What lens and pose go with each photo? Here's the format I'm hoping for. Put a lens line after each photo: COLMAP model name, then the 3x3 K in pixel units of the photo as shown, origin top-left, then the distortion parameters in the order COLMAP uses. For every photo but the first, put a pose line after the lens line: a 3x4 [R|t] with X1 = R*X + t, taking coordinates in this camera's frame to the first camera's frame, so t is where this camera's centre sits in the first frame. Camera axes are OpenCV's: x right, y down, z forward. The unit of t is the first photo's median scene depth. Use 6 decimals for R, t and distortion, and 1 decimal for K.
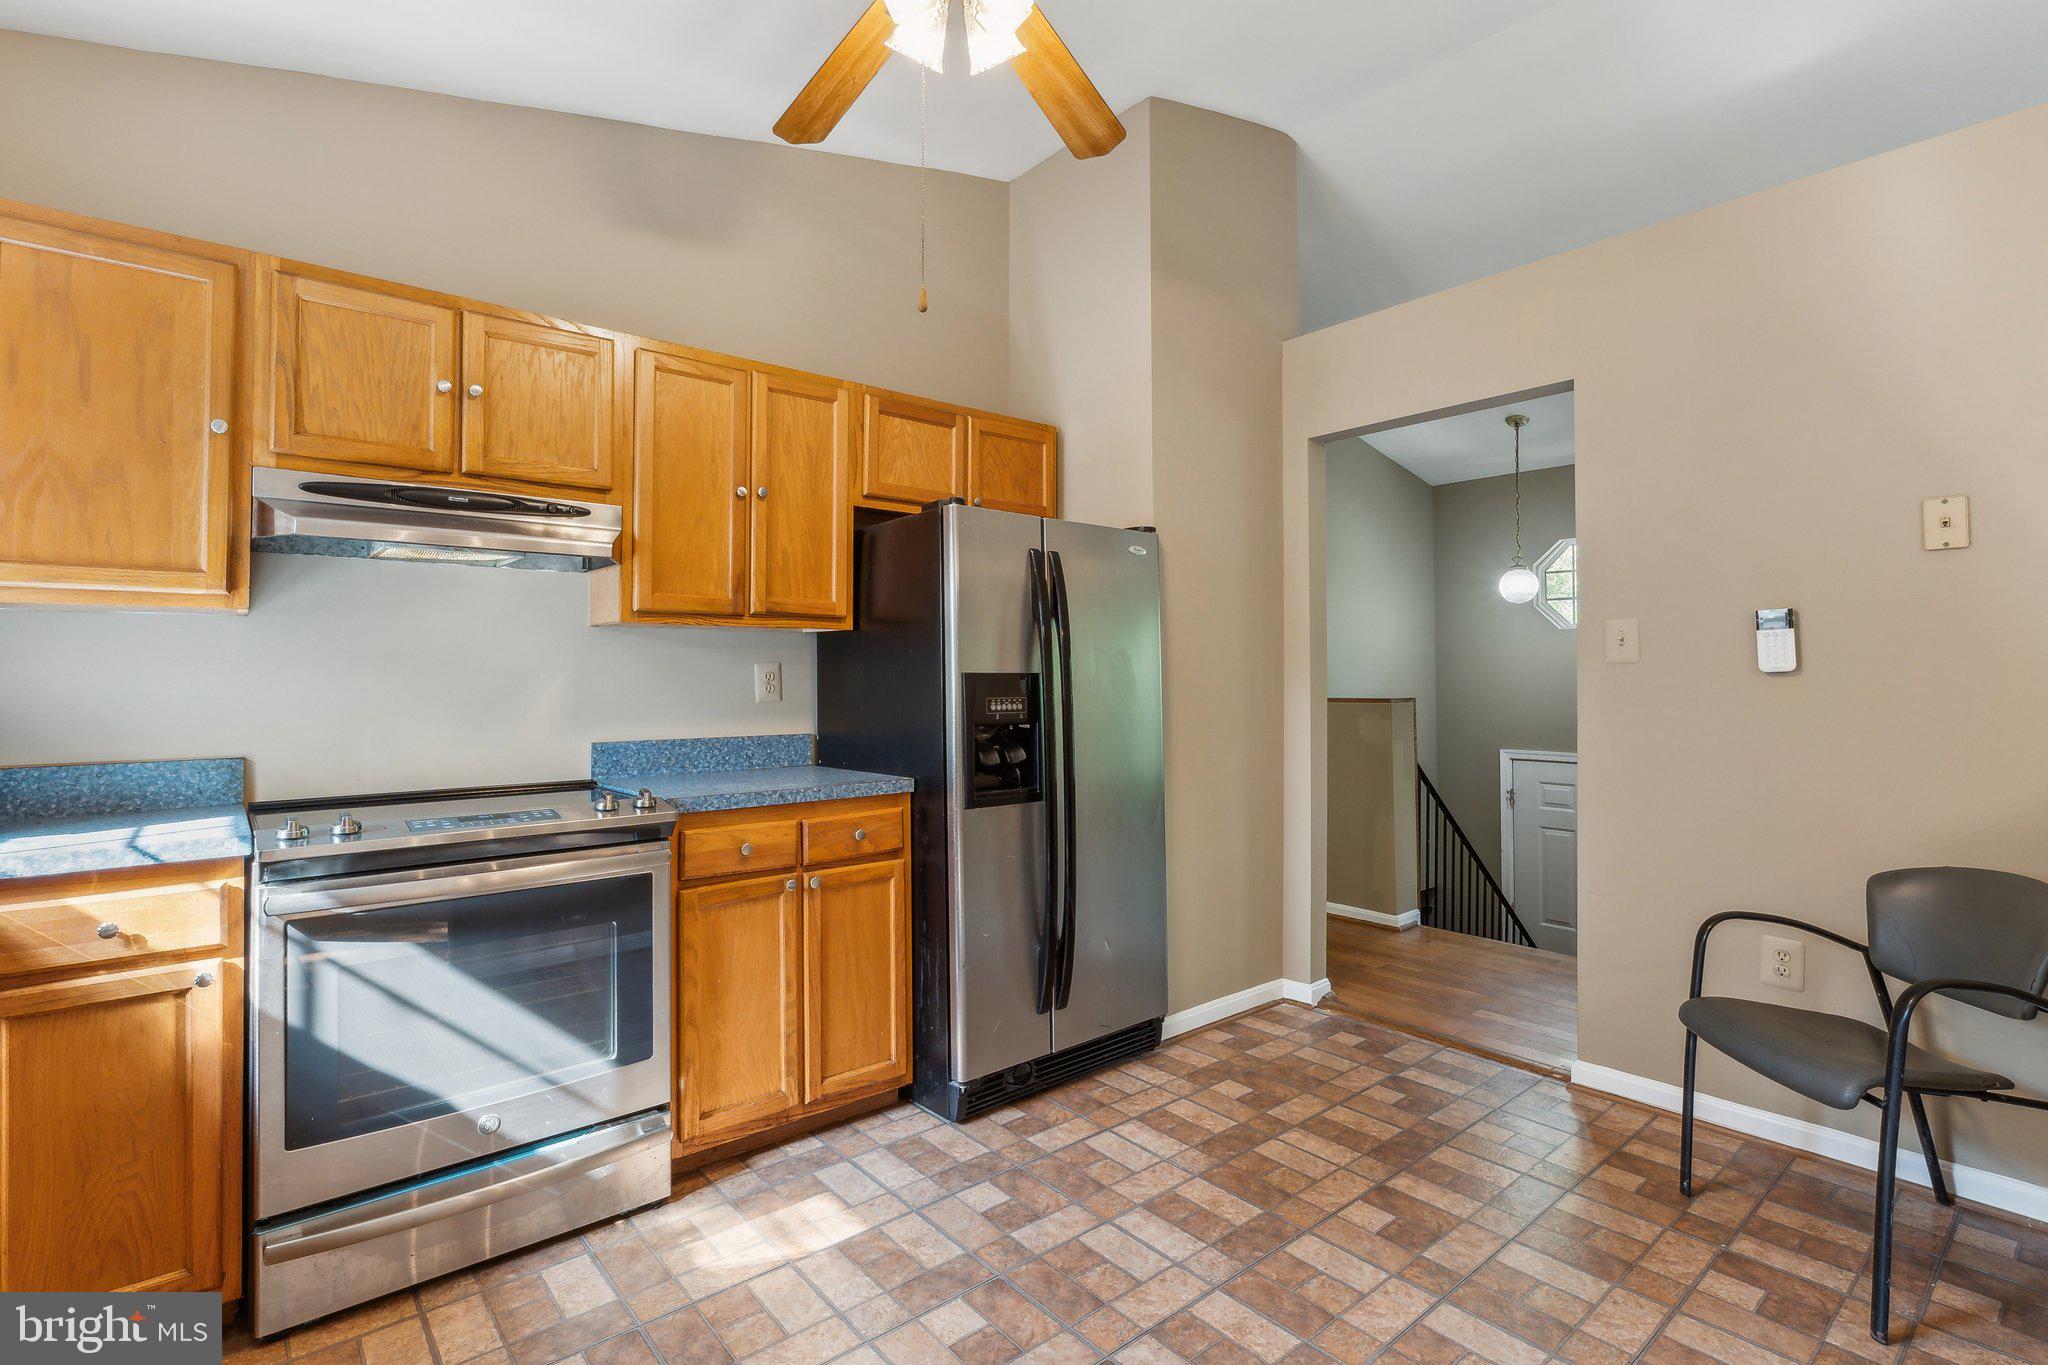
lens RADIAL K [[957.3, 0, 1016.4], [0, 957.3, 662.0], [0, 0, 1]] dist [-0.013184, 0.001854]
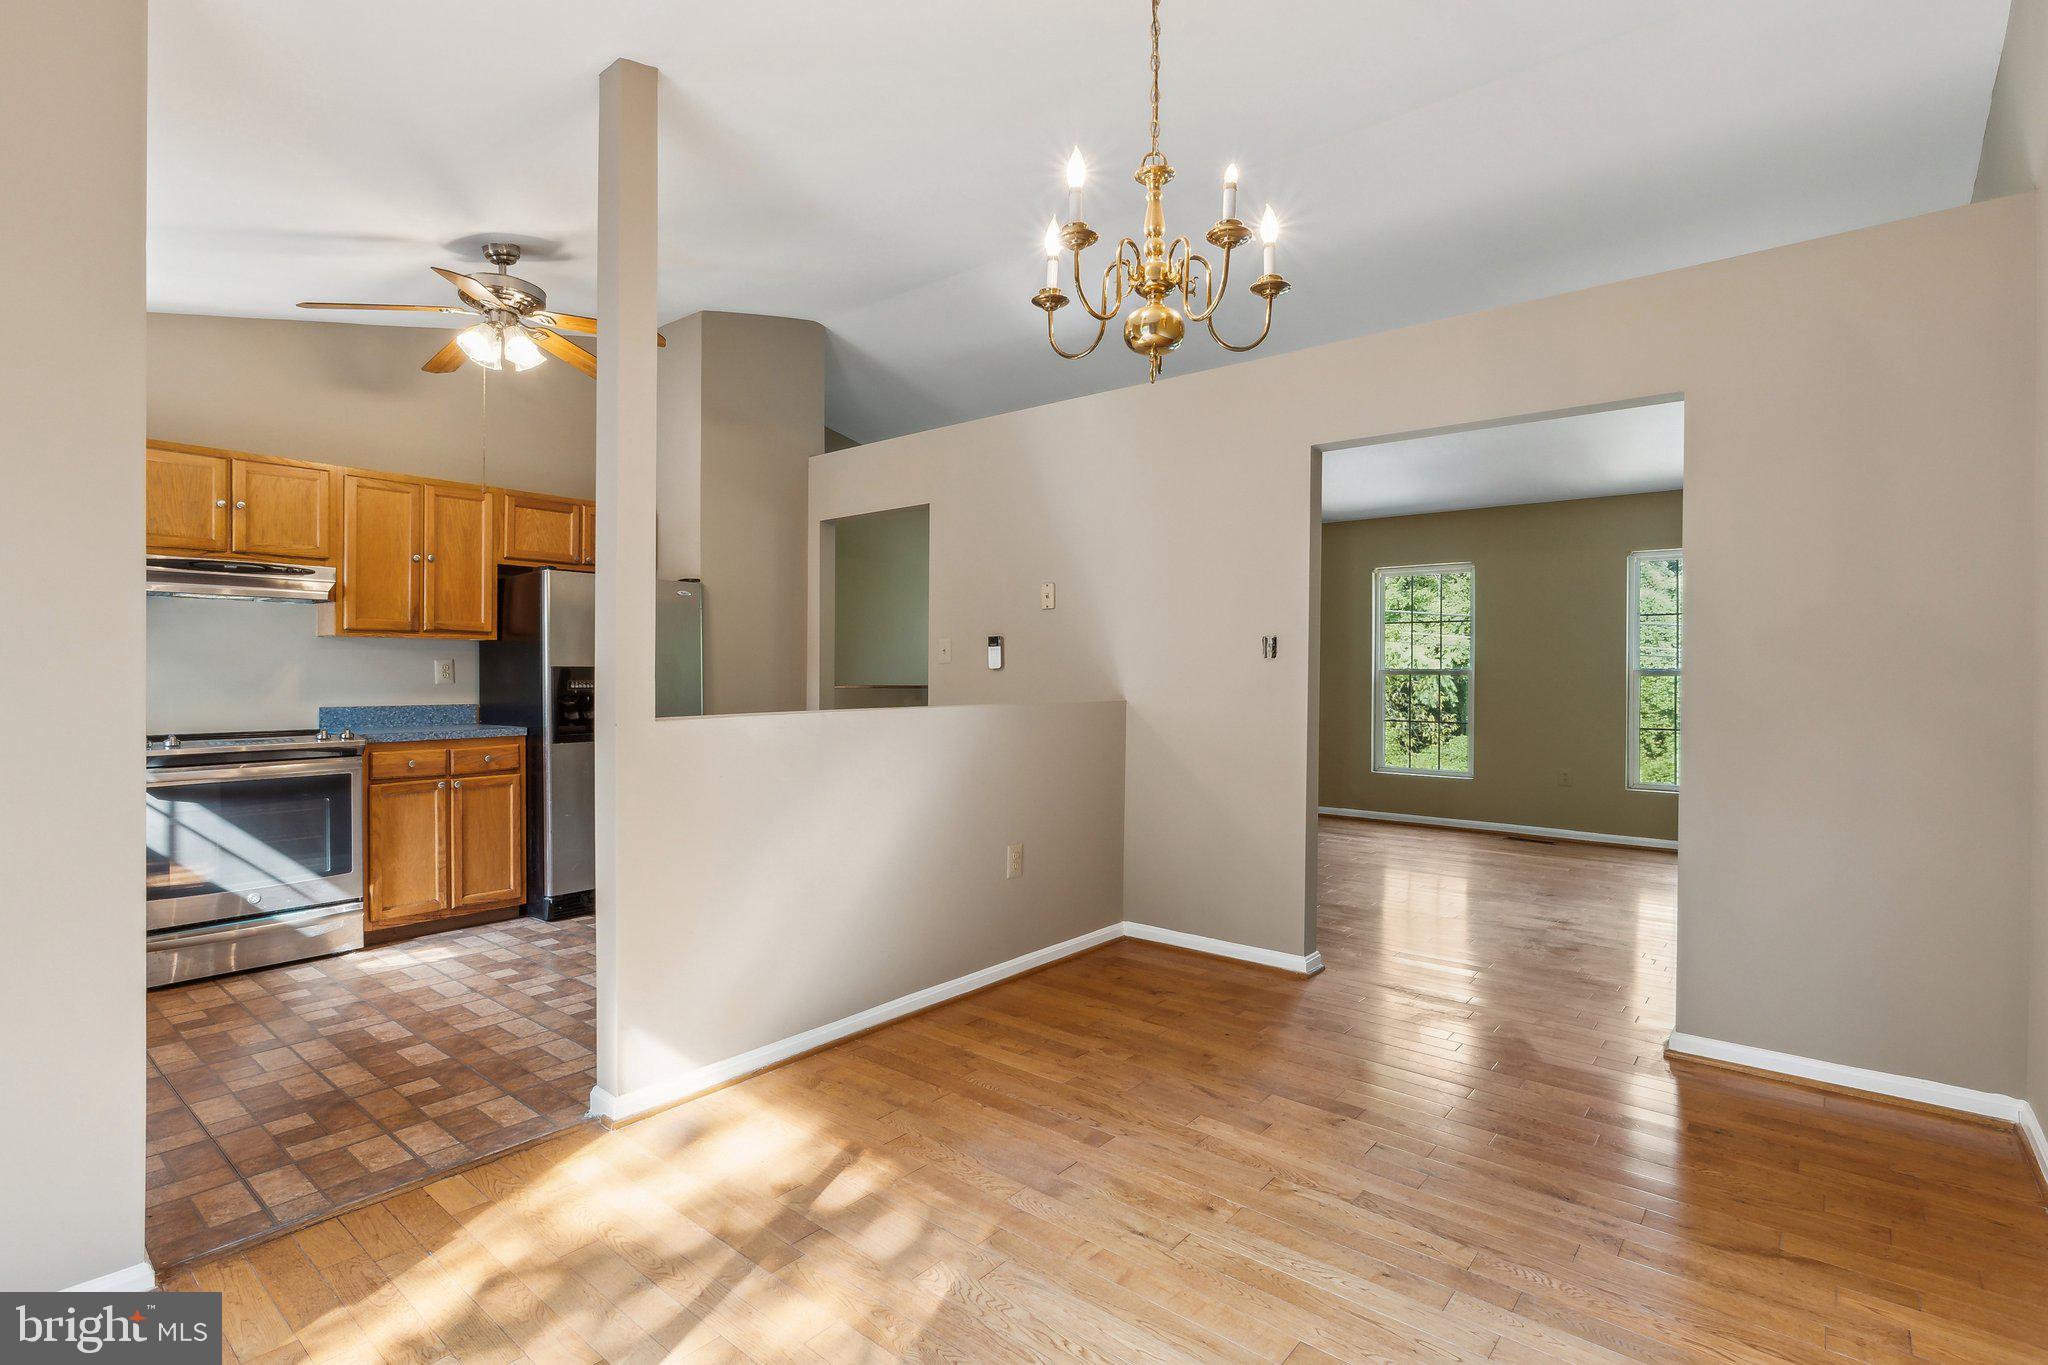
lens RADIAL K [[969.9, 0, 1028.5], [0, 969.9, 679.8], [0, 0, 1]] dist [-0.012401, 0.000147]
pose [[0.982451, 0.003915, 0.186477, 0.506765], [-0.008363, 0.999699, 0.023071, -0.013011], [-0.186331, -0.024226, 0.982188, -0.973308]]
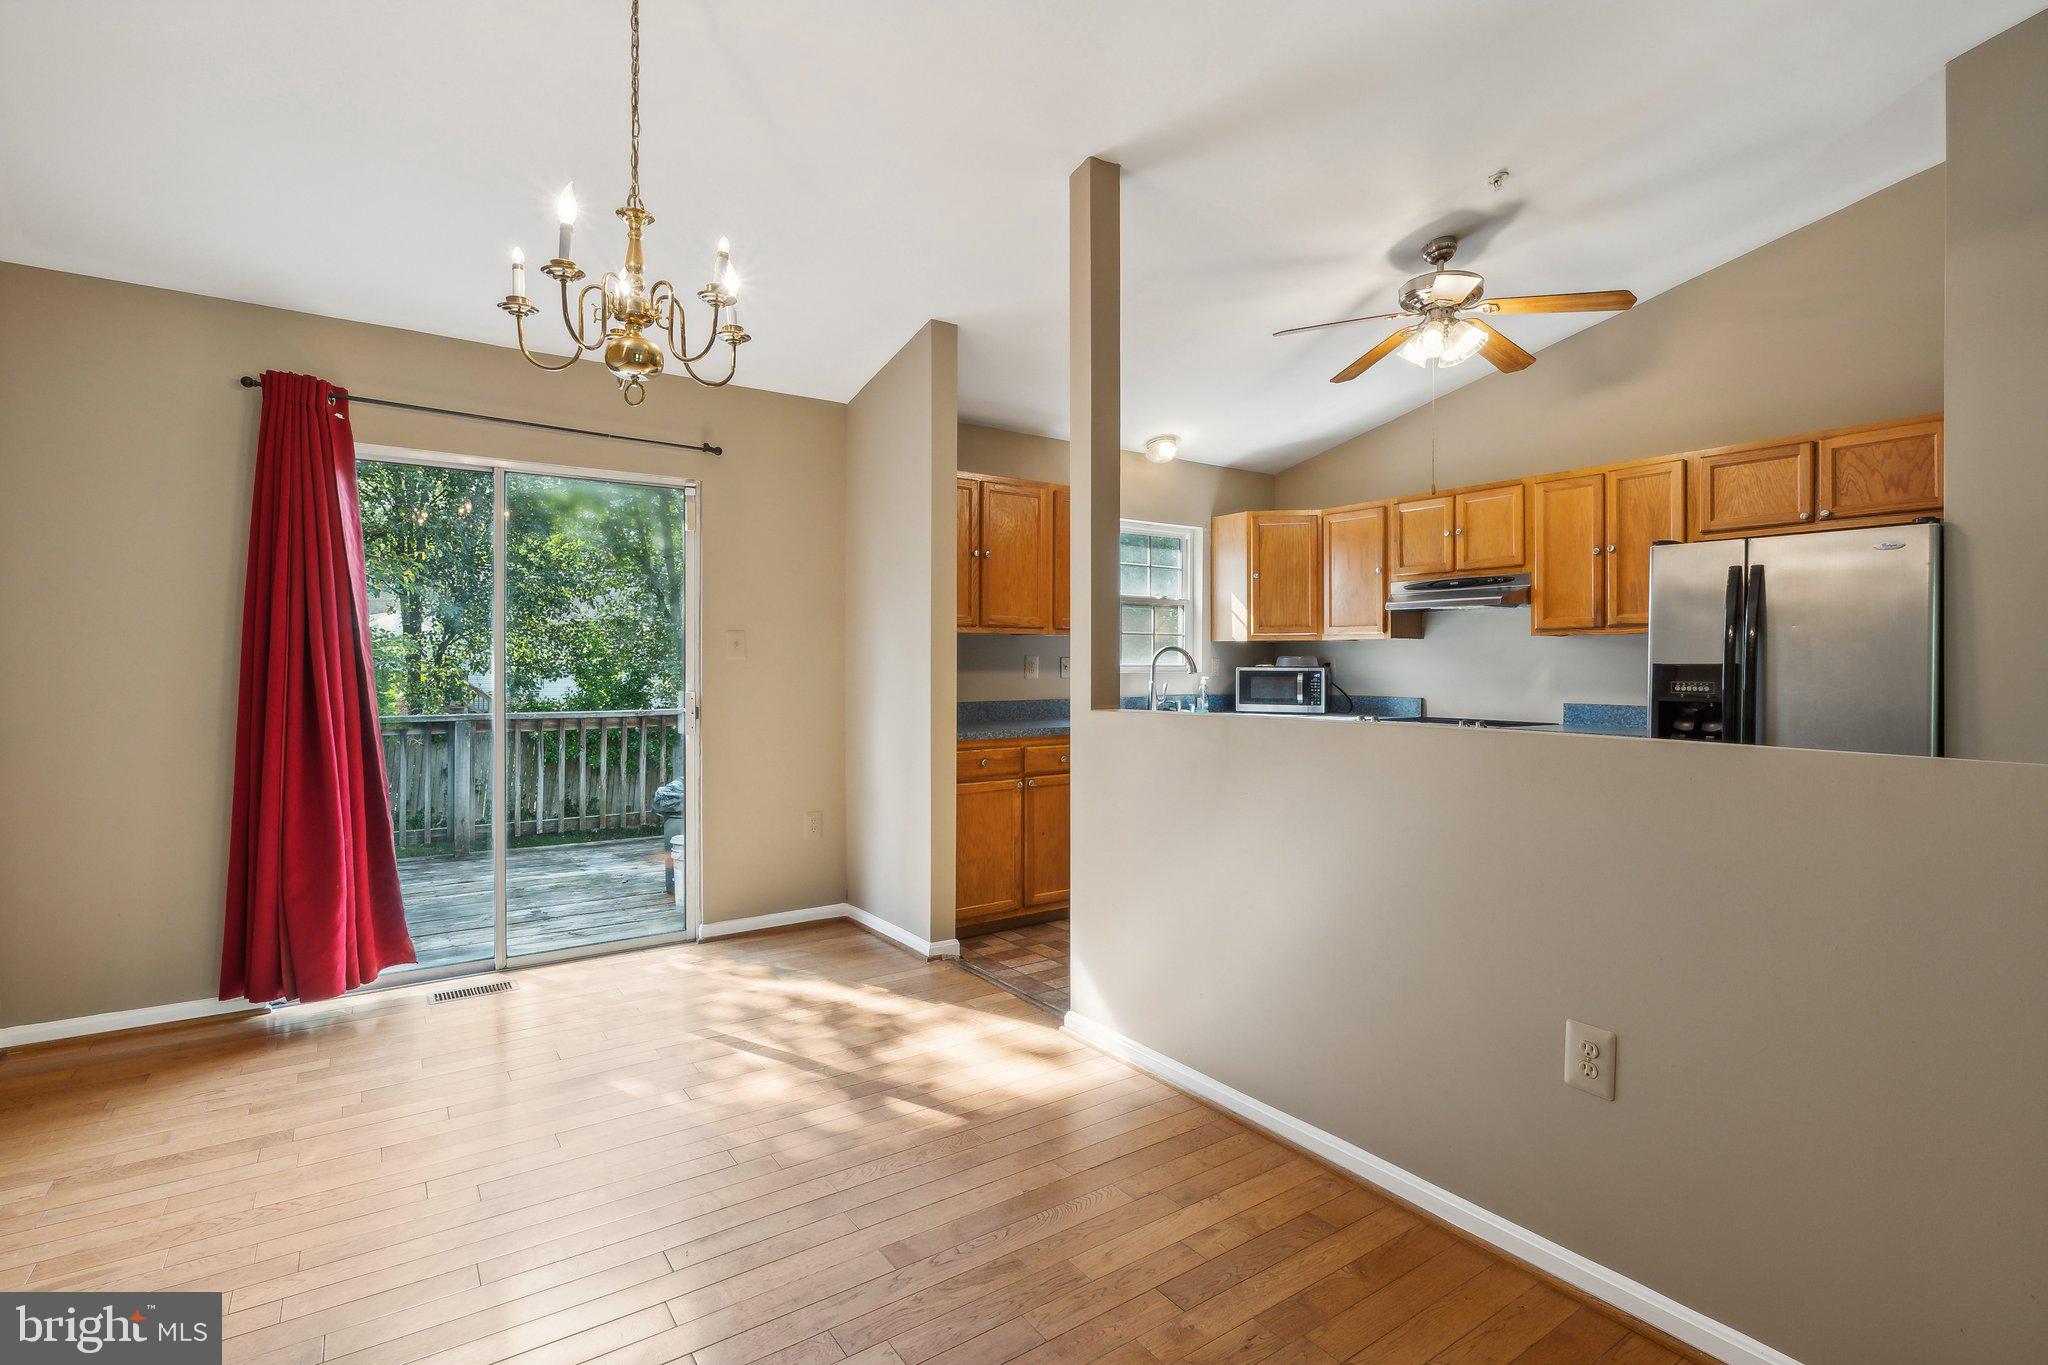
lens RADIAL K [[957.3, 0, 1017.5], [0, 957.3, 661.2], [0, 0, 1]] dist [-0.013184, 0.001854]
pose [[-0.092397, -0.001028, -0.995722, 1.570557], [0.015008, 0.999884, -0.002425, -0.003106], [0.995609, -0.015168, -0.092371, 0.189076]]
